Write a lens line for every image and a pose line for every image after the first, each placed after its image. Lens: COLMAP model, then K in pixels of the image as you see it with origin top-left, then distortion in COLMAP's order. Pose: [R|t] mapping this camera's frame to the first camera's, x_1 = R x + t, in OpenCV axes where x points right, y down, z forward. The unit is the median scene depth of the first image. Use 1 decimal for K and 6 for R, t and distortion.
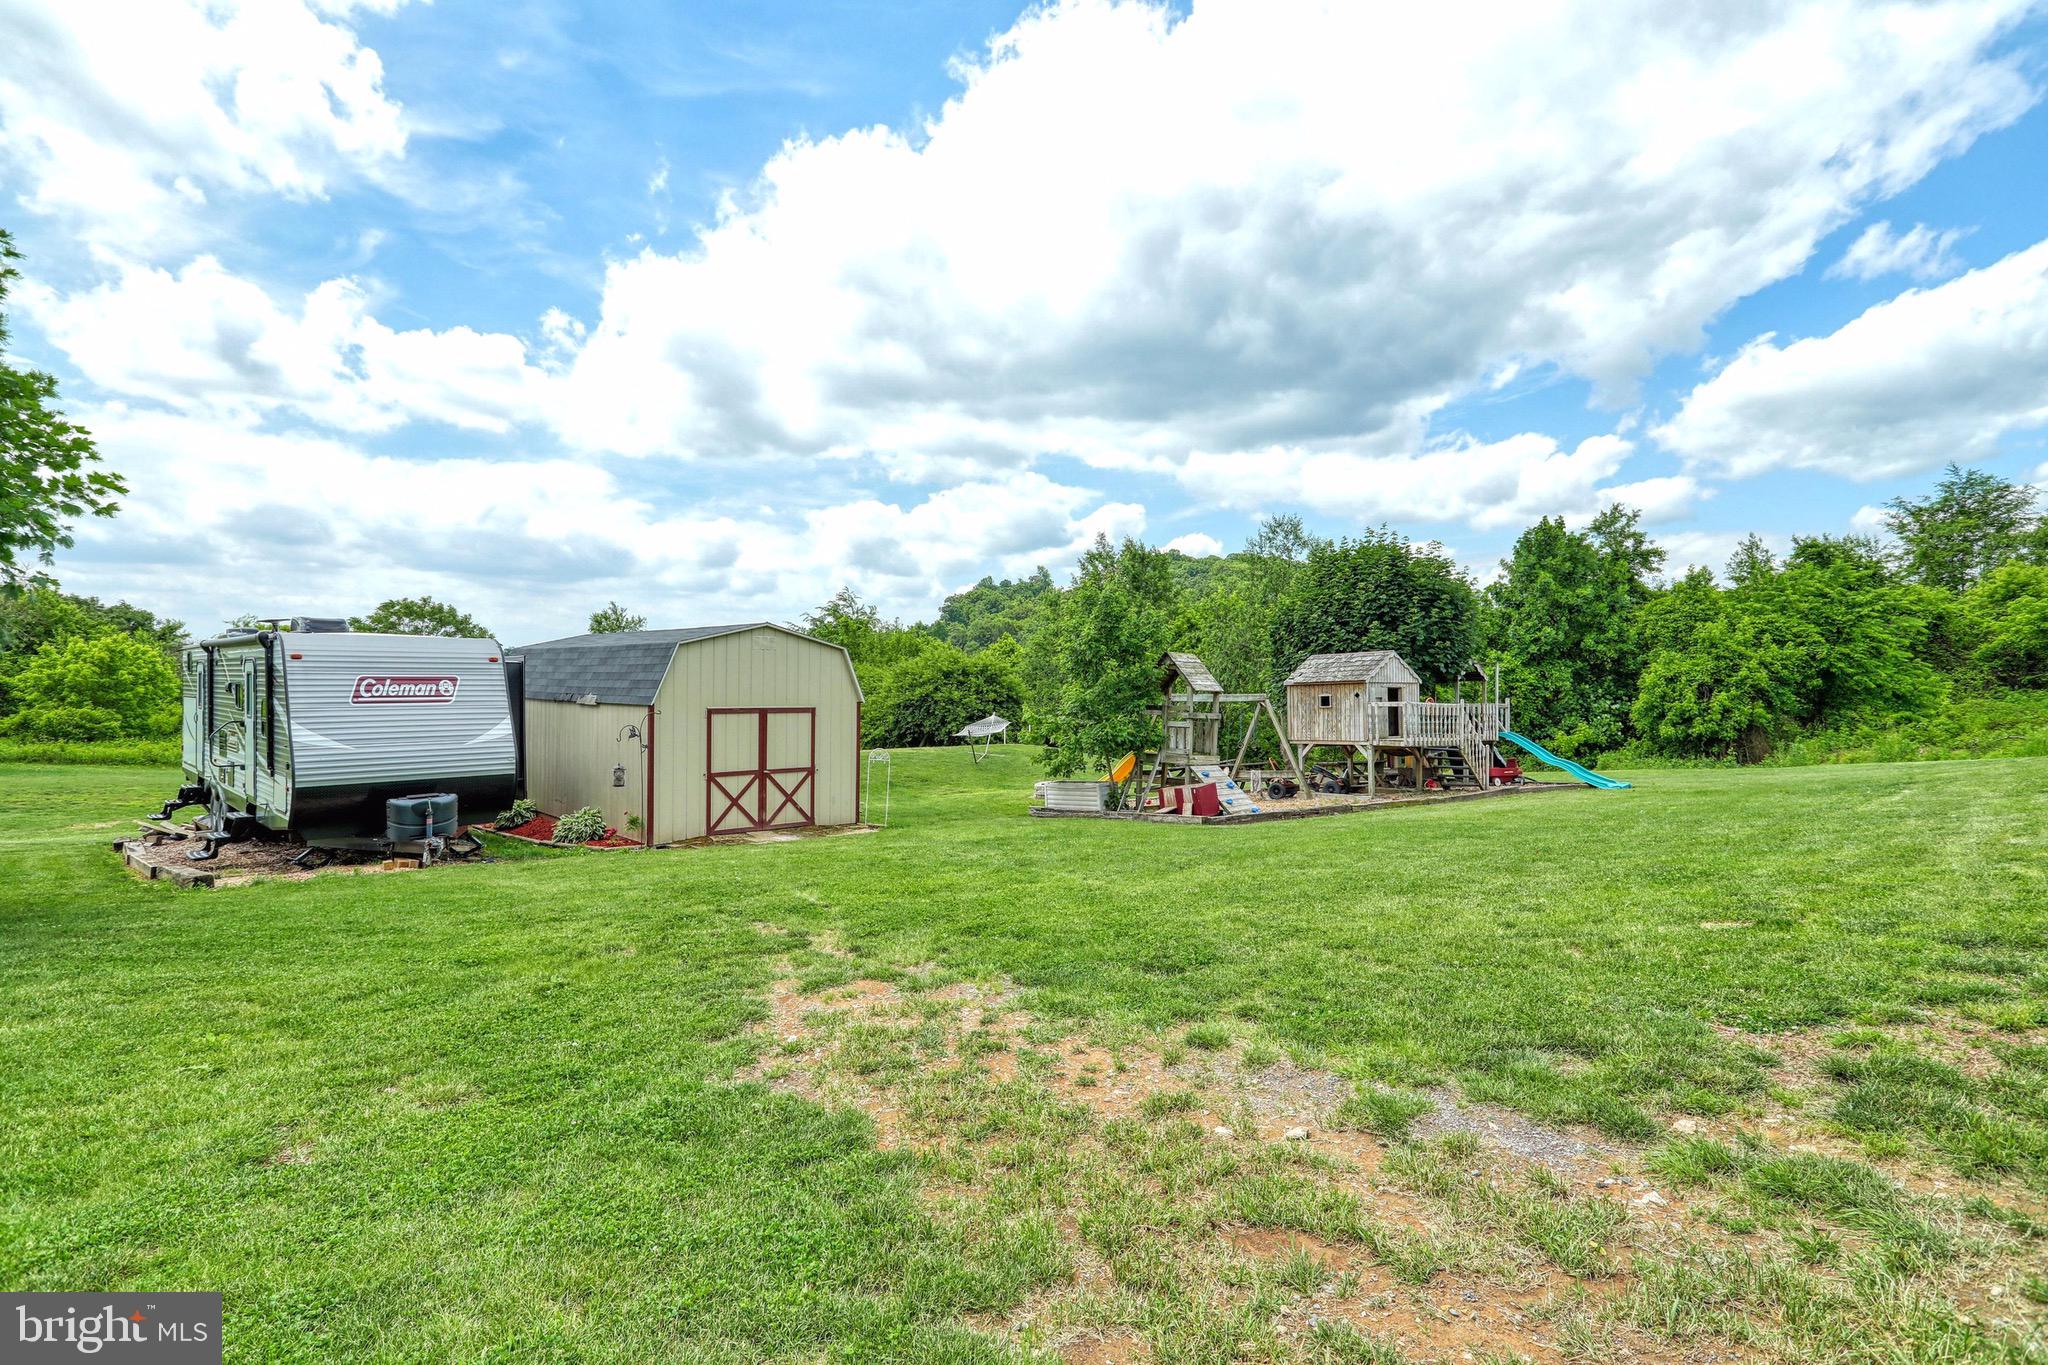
lens RADIAL K [[977.4, 0, 1021.9], [0, 977.4, 675.4], [0, 0, 1]] dist [0.000221, -0.000107]
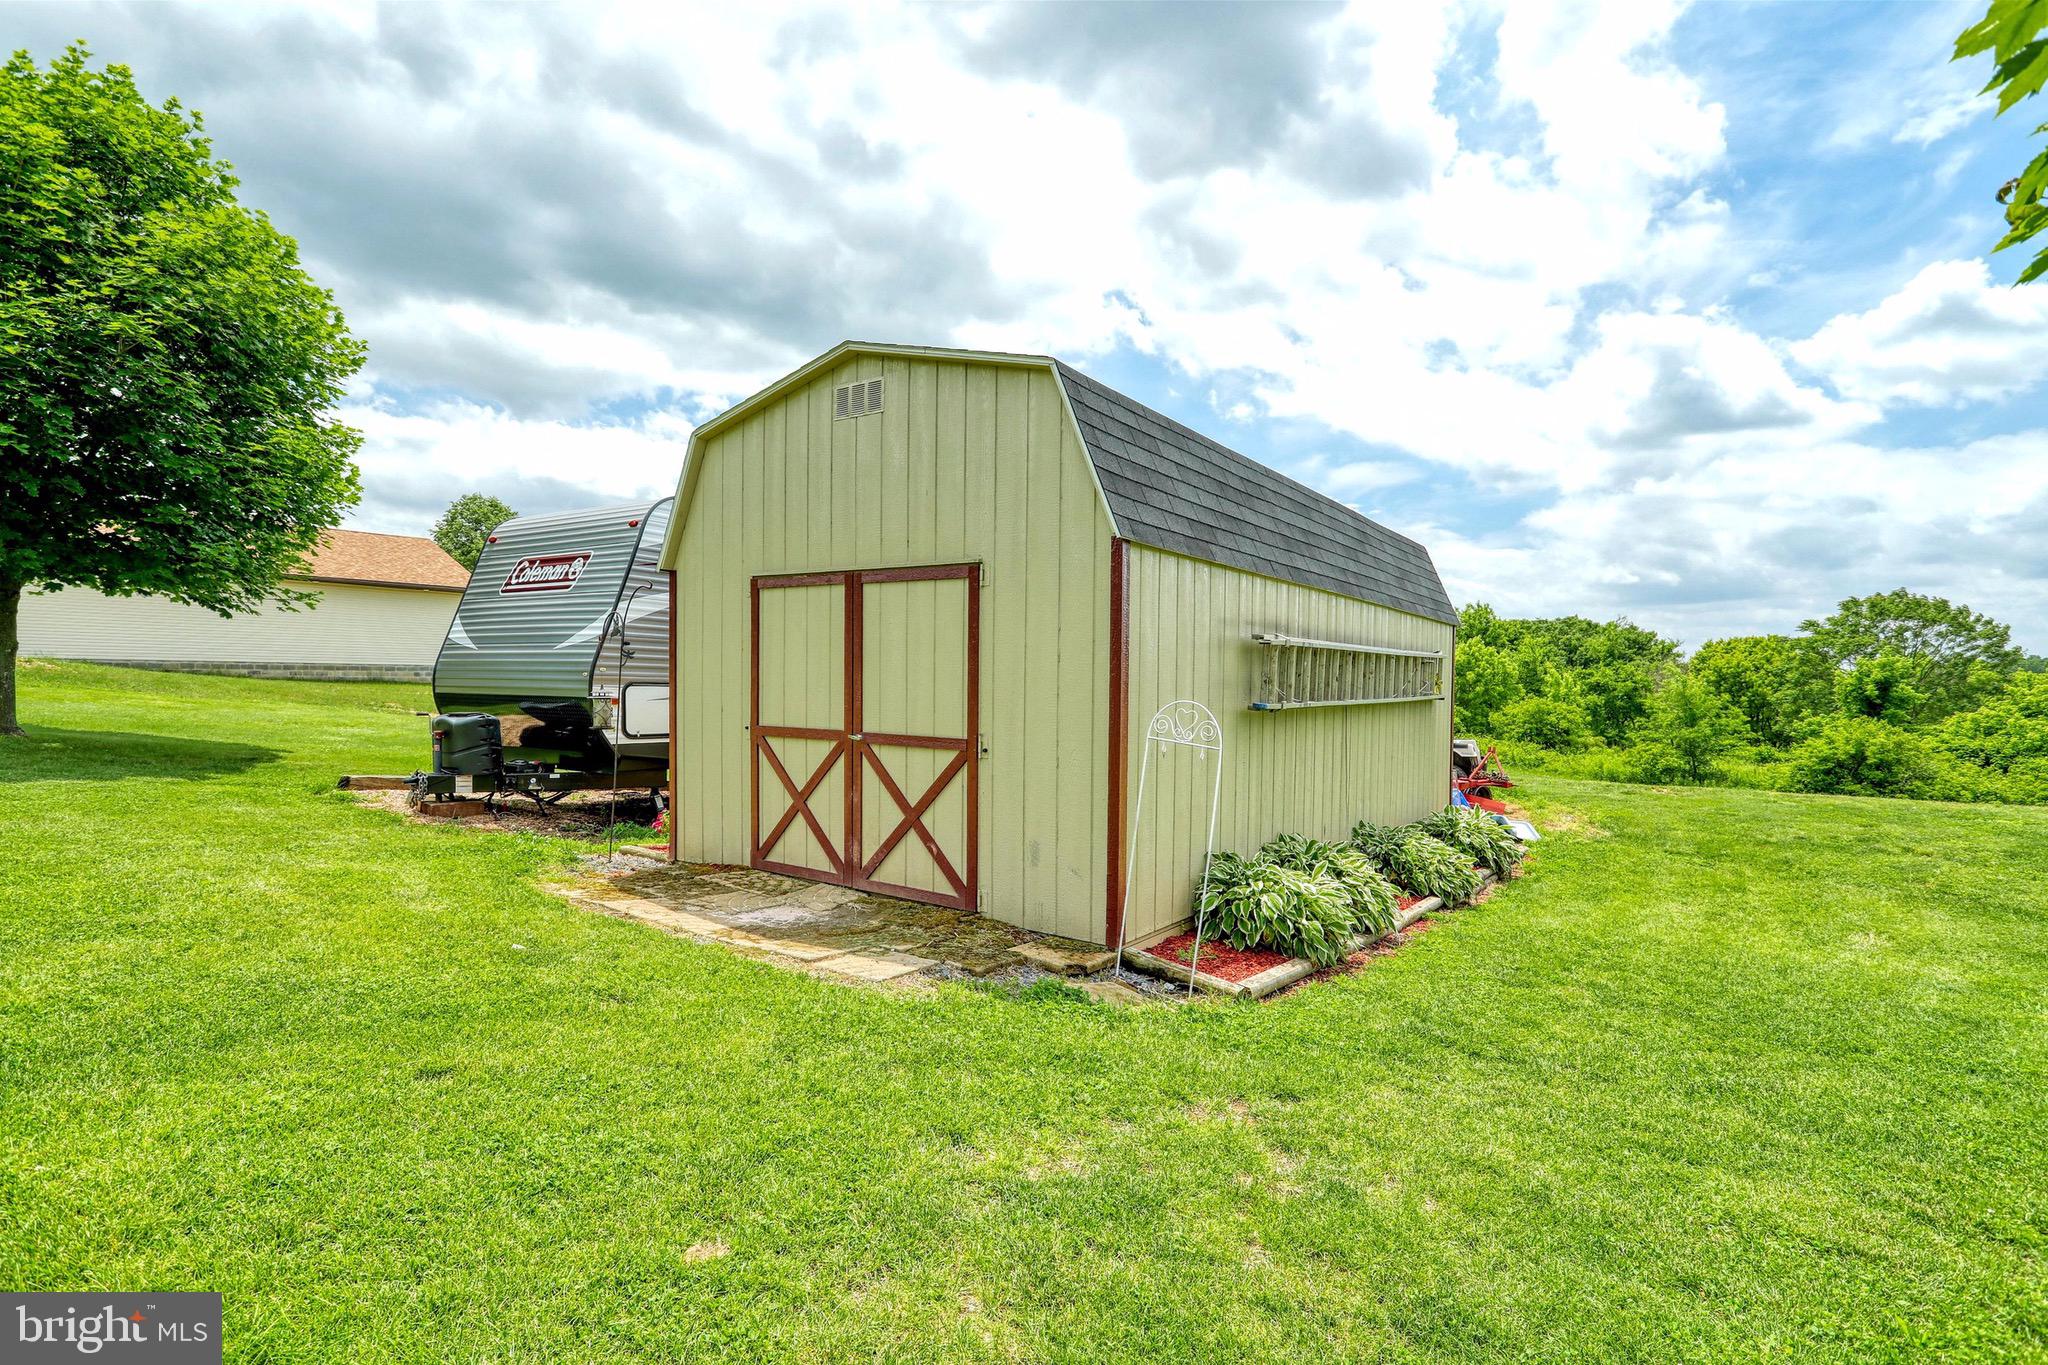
lens RADIAL K [[977.4, 0, 1021.8], [0, 977.4, 699.4], [0, 0, 1]] dist [0.000221, -0.000107]
pose [[0.192868, 0.008869, -0.981185, 0.125661], [-0.015199, 0.999866, 0.006051, 0.080735], [0.981107, 0.013746, 0.192977, 0.991266]]
